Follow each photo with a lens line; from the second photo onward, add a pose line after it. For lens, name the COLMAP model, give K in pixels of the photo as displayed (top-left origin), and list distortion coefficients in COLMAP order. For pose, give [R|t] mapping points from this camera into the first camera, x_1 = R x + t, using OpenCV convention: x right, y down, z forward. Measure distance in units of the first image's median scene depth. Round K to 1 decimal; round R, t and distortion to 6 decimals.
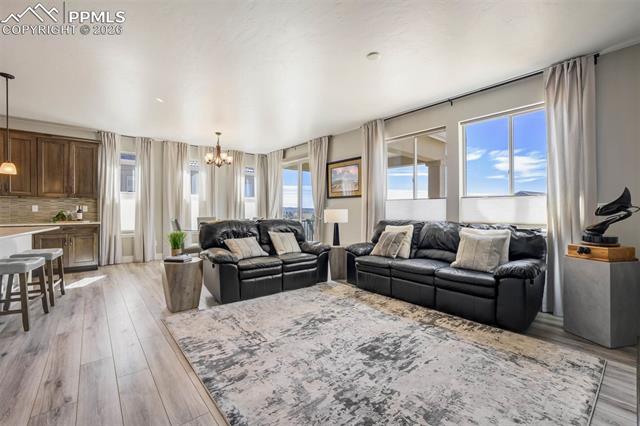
lens RADIAL K [[274.2, 0, 319.4], [0, 274.2, 210.1], [0, 0, 1]] dist [-0.028442, 0.011440]
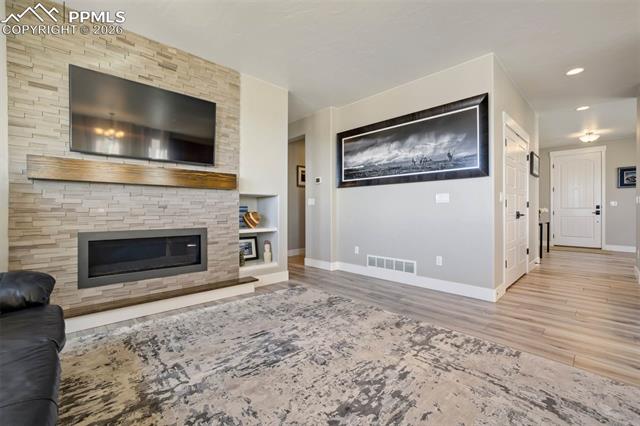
lens RADIAL K [[274.2, 0, 319.5], [0, 274.2, 210.8], [0, 0, 1]] dist [-0.028442, 0.011440]
pose [[-0.998267, -0.002320, -0.058810, 0.096252], [-0.002093, 0.999990, -0.003931, 0.049661], [0.058818, -0.003801, -0.998261, 1.362016]]
